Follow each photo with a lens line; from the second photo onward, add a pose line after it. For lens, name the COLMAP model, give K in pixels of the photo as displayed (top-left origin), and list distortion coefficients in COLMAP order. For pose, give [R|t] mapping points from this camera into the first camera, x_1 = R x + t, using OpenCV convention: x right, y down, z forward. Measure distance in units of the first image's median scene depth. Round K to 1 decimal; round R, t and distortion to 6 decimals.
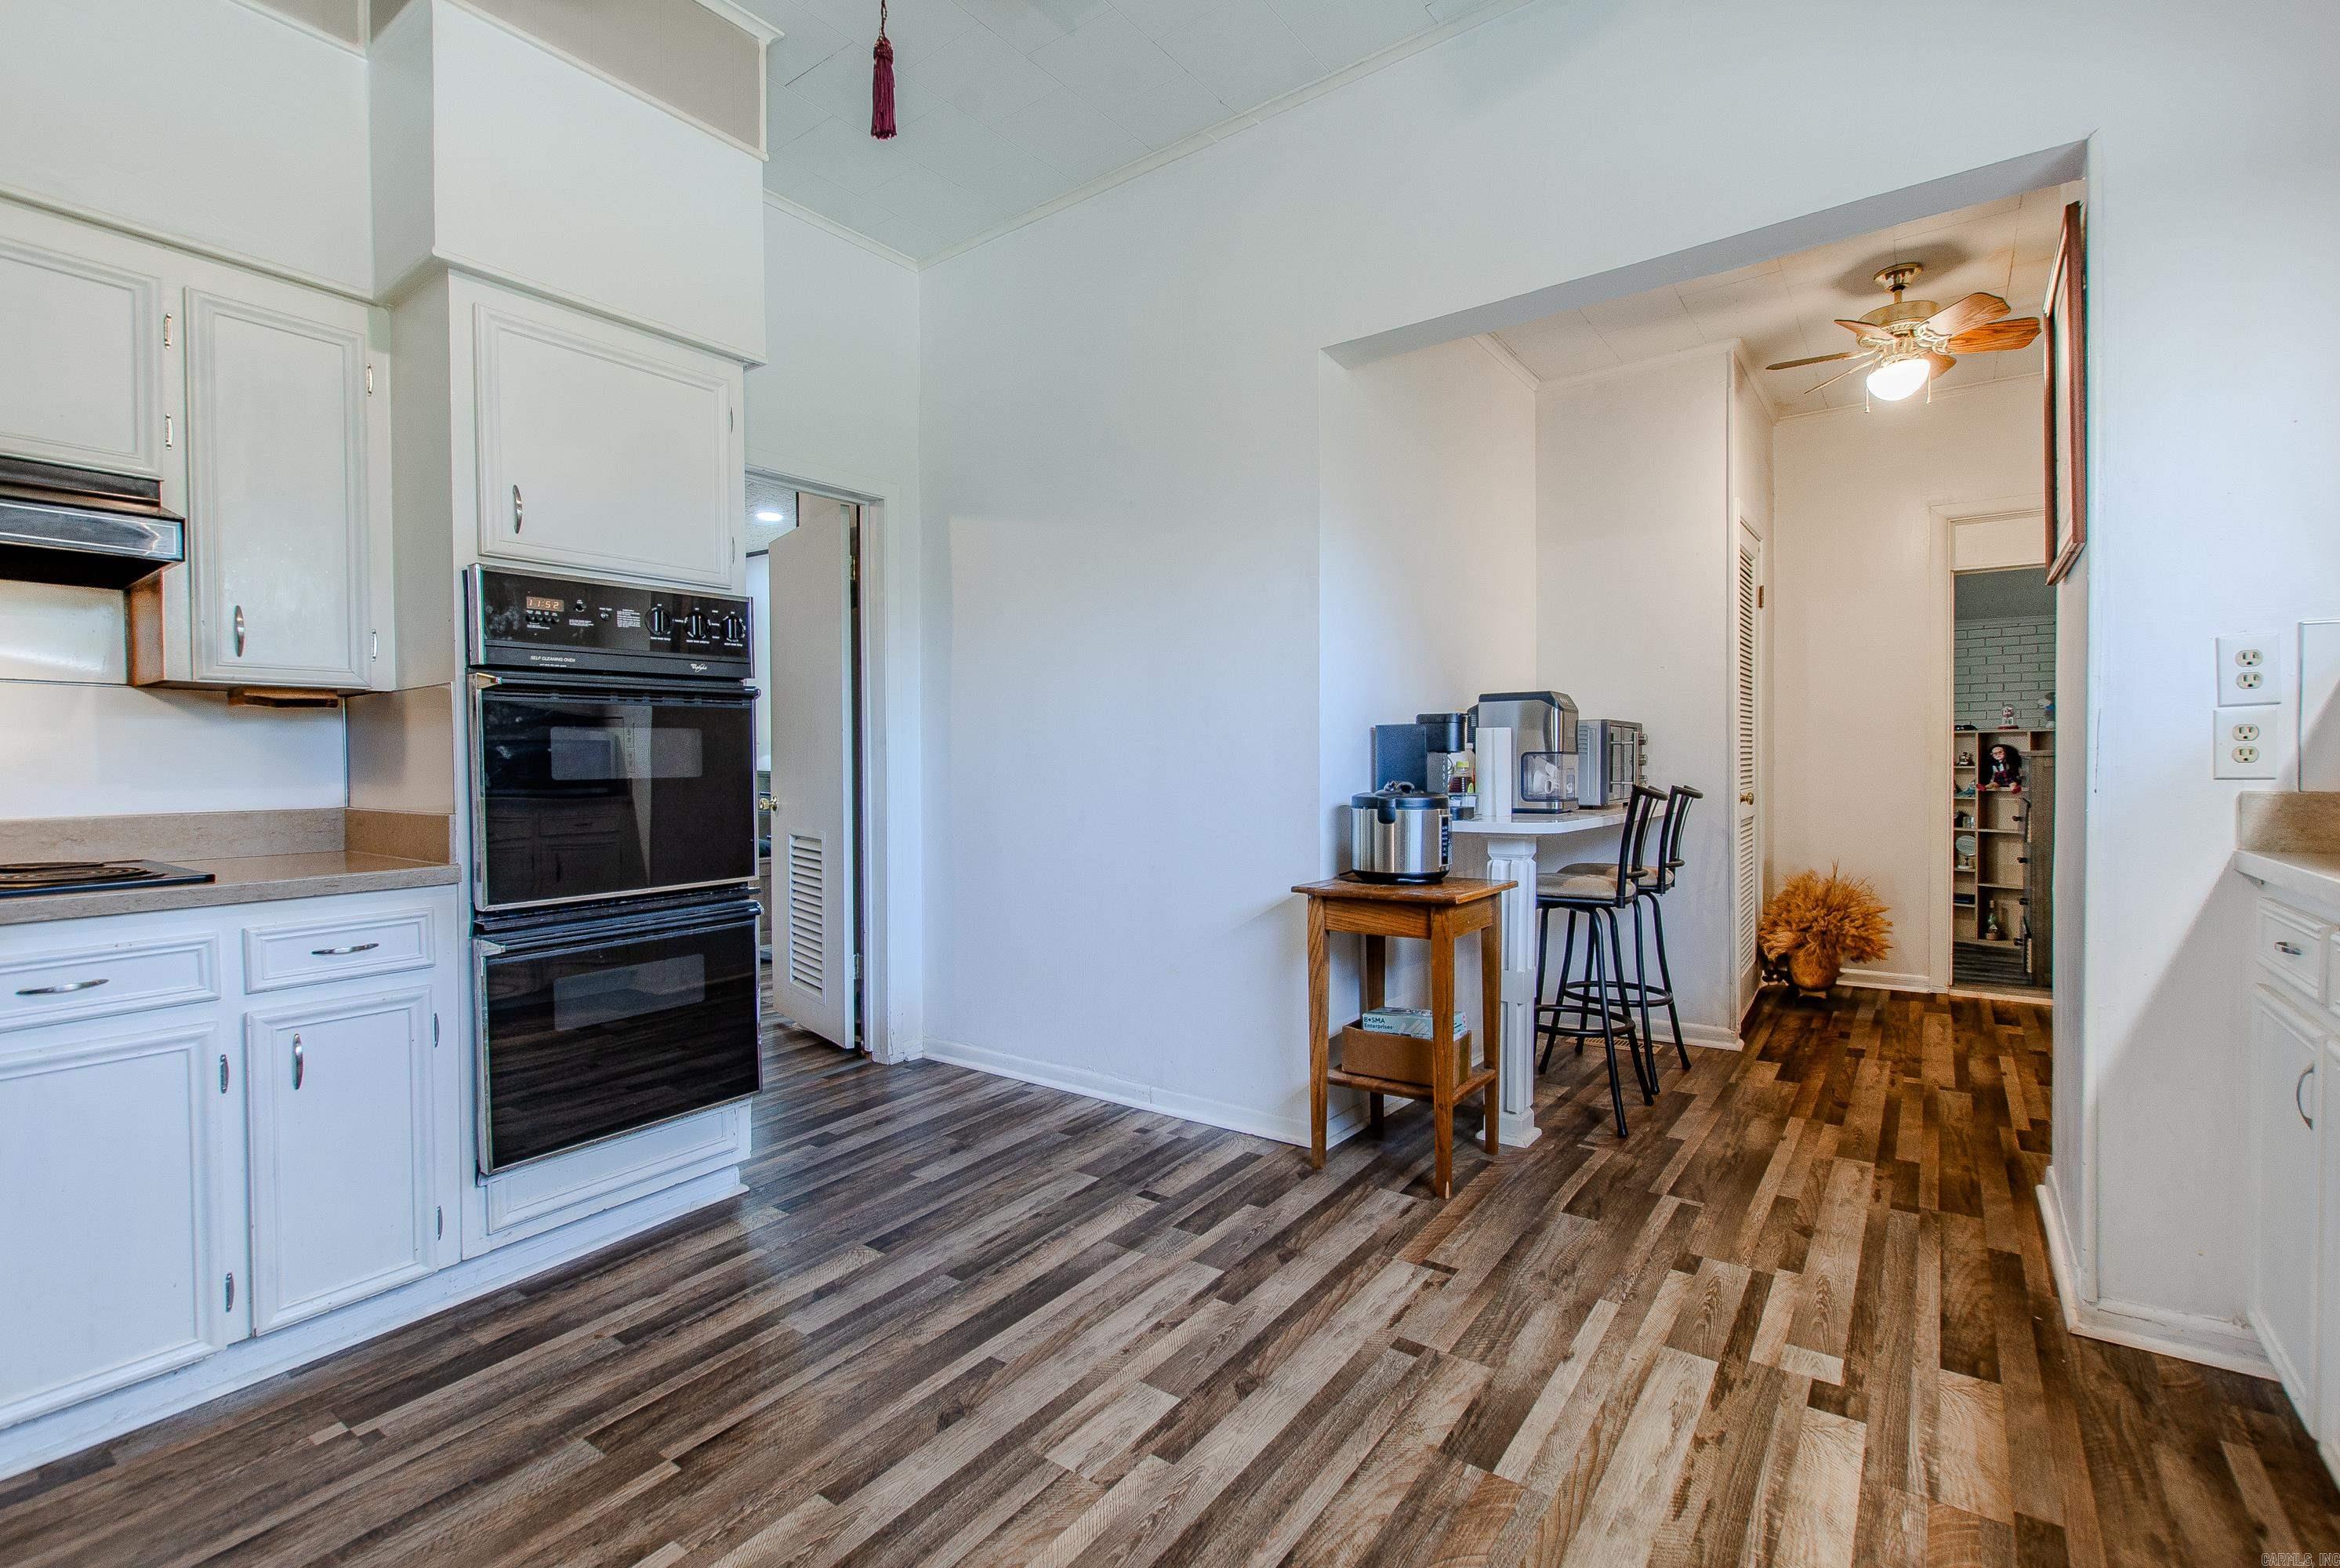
lens RADIAL K [[1024.7, 0, 1171.8], [0, 1024.7, 779.7], [0, 0, 1]] dist [-0.000437, -0.000205]
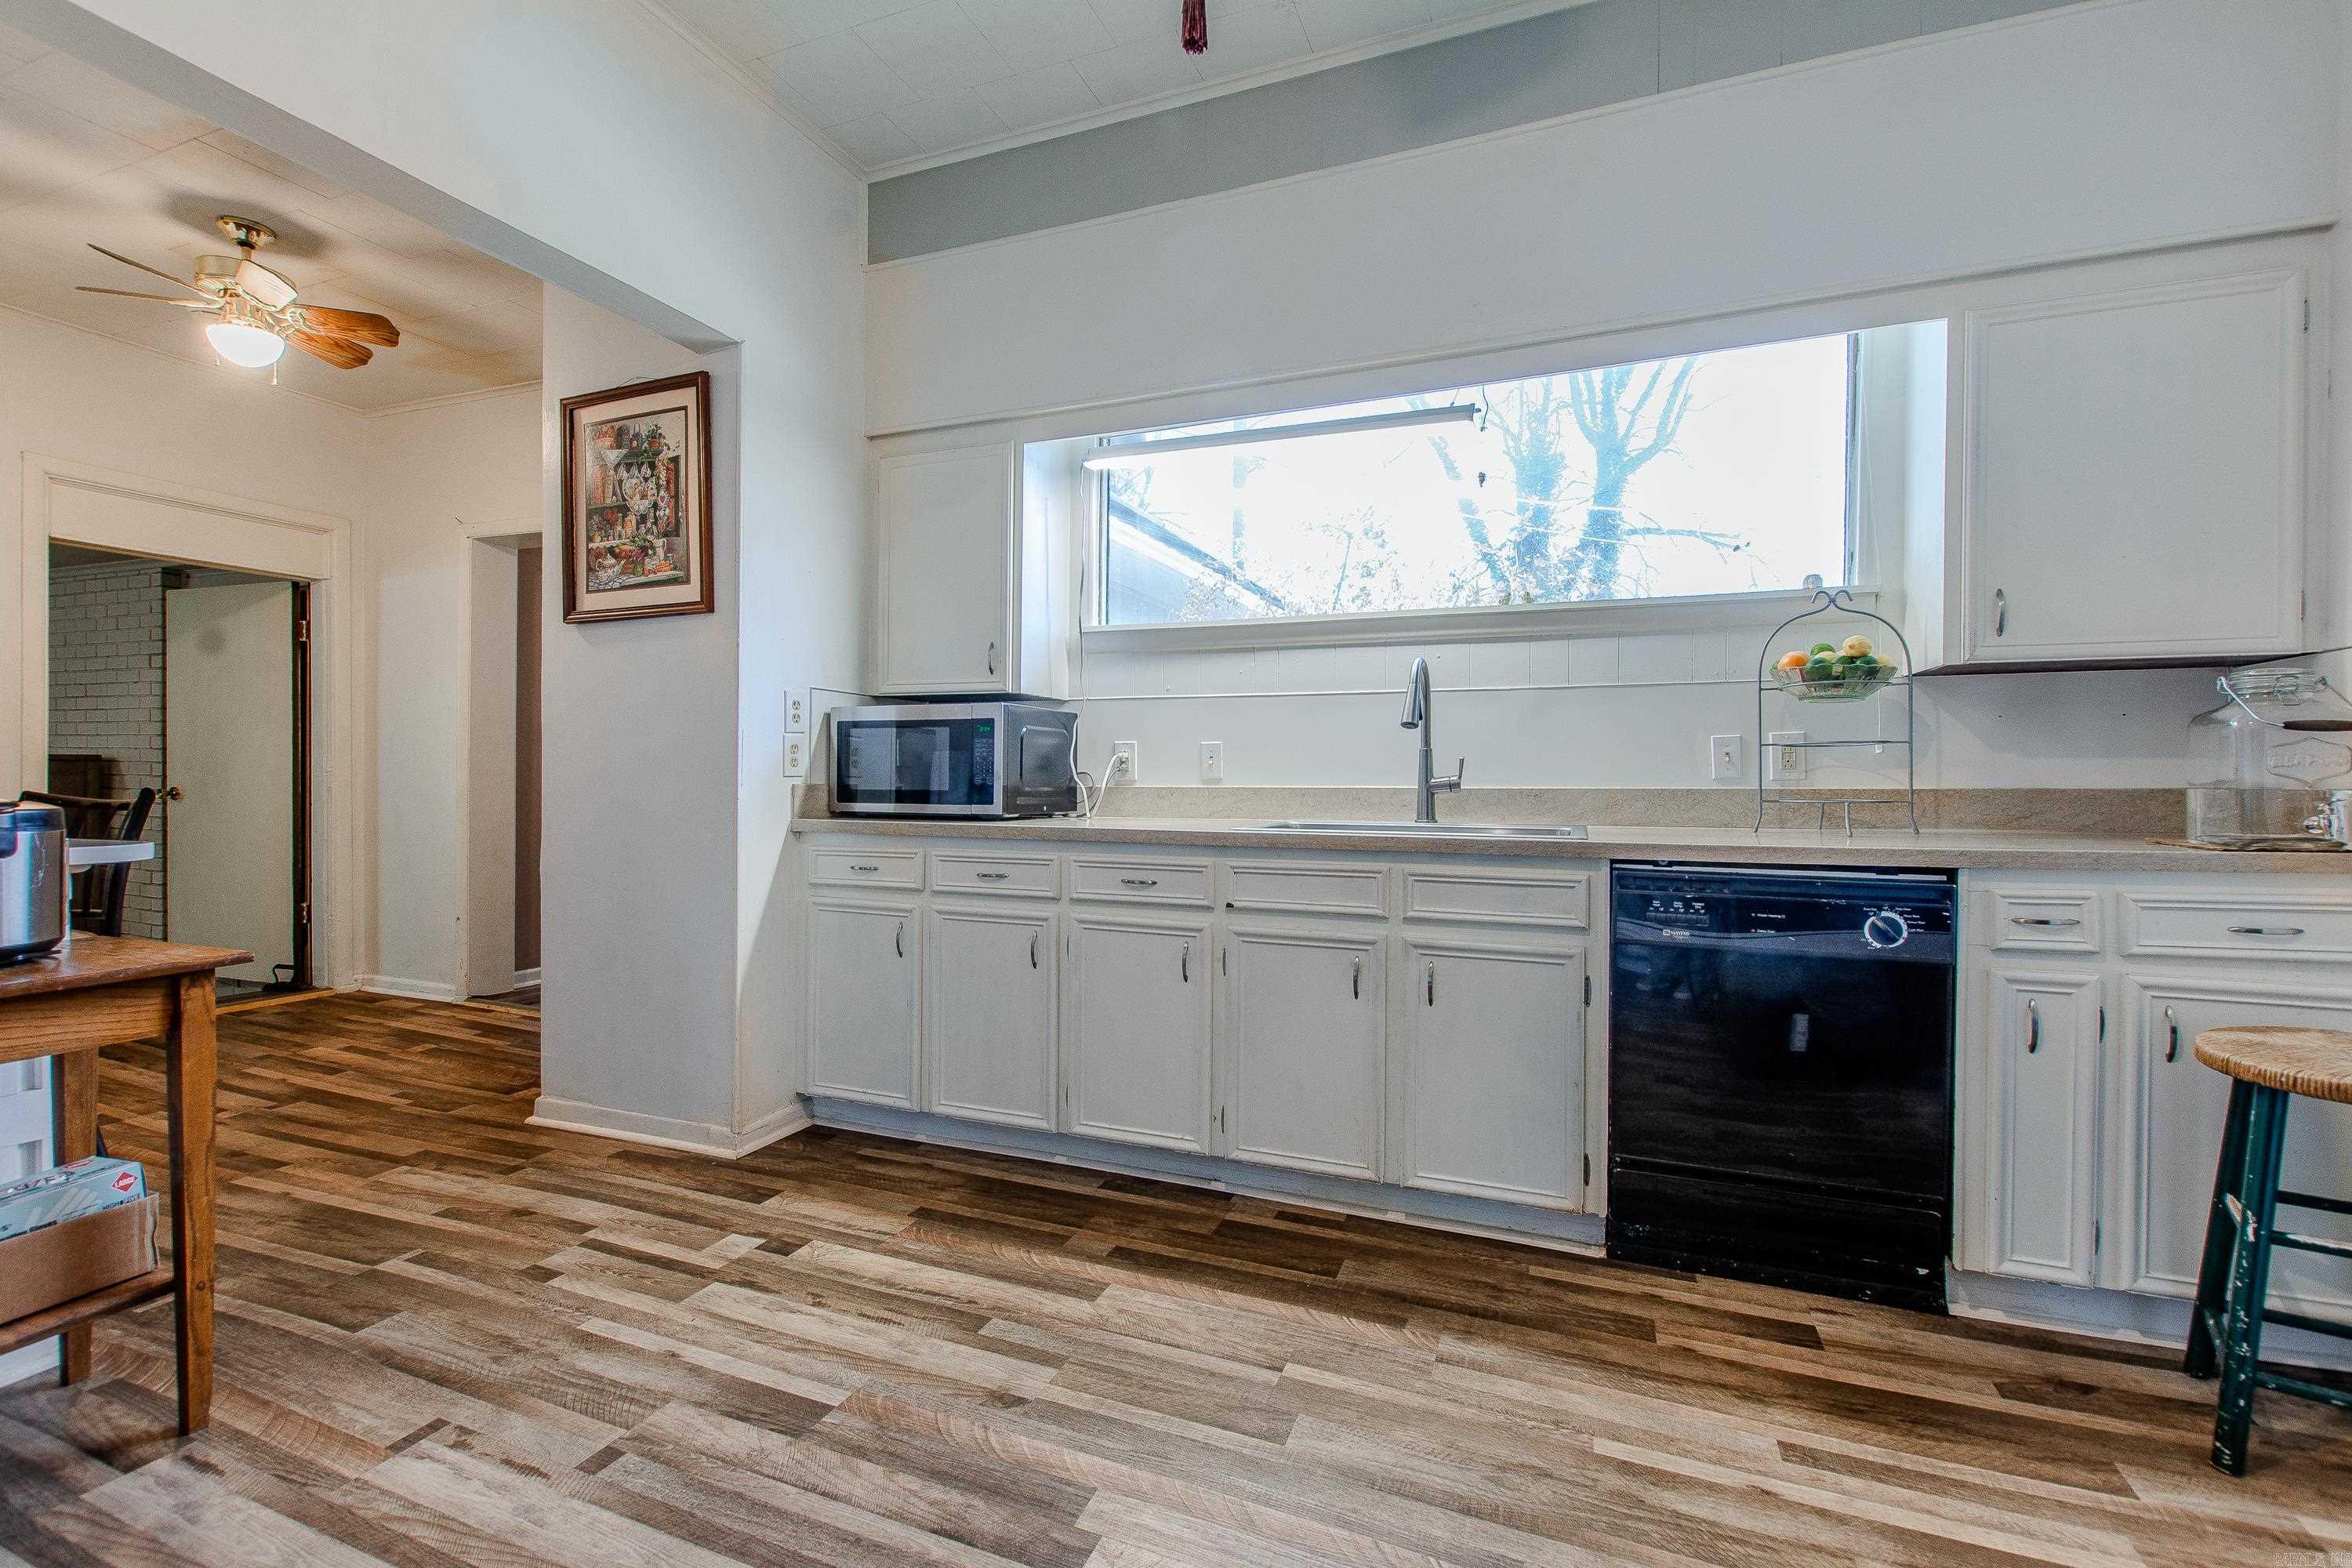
lens RADIAL K [[1043.4, 0, 1174.9], [0, 1043.4, 785.5], [0, 0, 1]] dist [0.004240, -0.001374]
pose [[-0.248317, -0.004527, 0.968668, -0.647423], [0.012423, 0.999892, 0.007857, 0.007487], [-0.968599, 0.013985, -0.248234, 0.695844]]
